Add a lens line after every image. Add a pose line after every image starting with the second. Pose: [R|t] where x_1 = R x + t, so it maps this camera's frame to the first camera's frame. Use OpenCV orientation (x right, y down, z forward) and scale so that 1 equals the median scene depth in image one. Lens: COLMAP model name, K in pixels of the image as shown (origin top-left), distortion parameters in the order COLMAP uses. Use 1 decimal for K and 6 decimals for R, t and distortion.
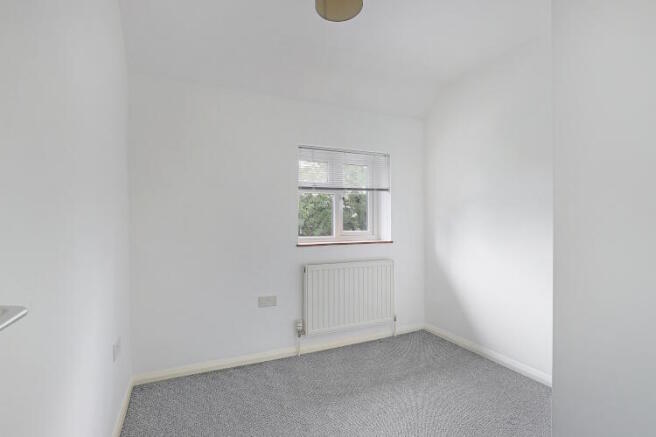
lens RADIAL K [[303.3, 0, 328.0], [0, 303.3, 218.5], [0, 0, 1]] dist [0.000369, 0.000099]
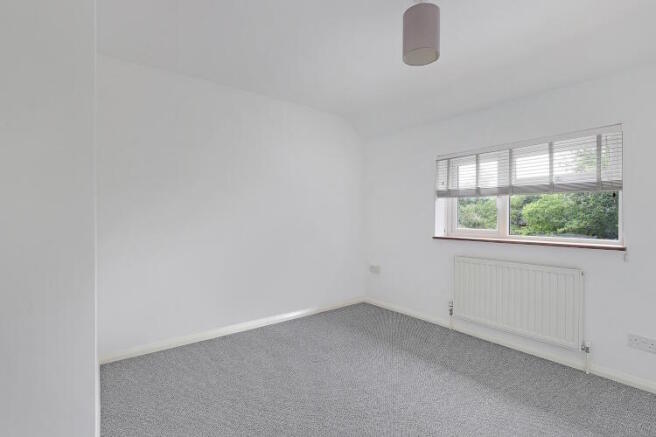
lens RADIAL K [[303.3, 0, 328.0], [0, 303.3, 218.5], [0, 0, 1]] dist [0.000369, 0.000099]
pose [[0.223038, 0.000966, -0.974809, 0.933728], [0.006554, 0.999975, 0.002491, 0.000877], [0.974788, -0.006945, 0.223026, 0.239393]]
